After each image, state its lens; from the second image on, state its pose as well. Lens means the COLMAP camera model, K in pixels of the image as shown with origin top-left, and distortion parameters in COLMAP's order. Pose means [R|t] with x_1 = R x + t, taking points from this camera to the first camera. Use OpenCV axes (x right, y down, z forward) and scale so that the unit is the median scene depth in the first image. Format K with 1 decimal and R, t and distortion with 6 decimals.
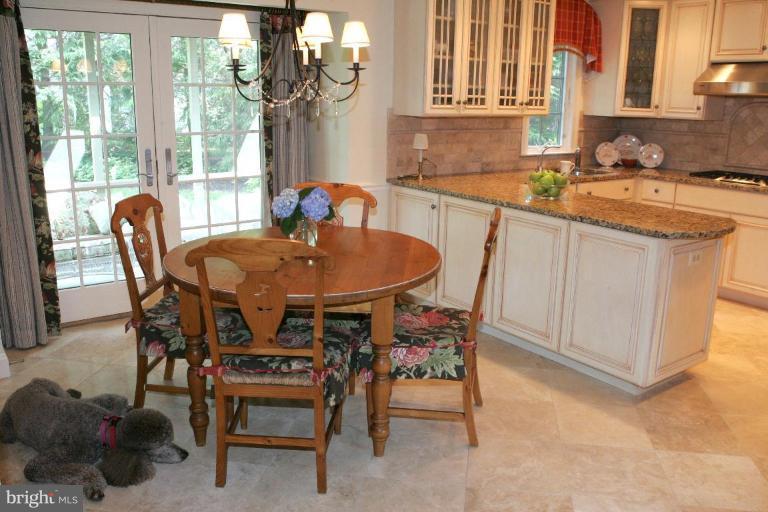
lens RADIAL K [[649.1, 0, 384.0], [0, 649.1, 256.0], [0, 0, 1]] dist [-0.120806, 0.084453]
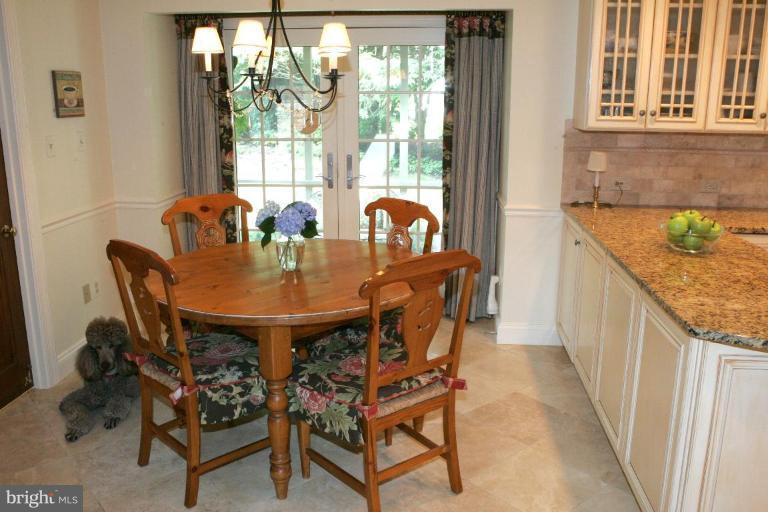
lens RADIAL K [[649.1, 0, 384.0], [0, 649.1, 256.0], [0, 0, 1]] dist [-0.120806, 0.084453]
pose [[0.760858, 0.140605, -0.633503, 0.382429], [-0.148948, 0.988019, 0.040397, -0.053478], [0.631593, 0.063623, 0.772685, 0.225323]]
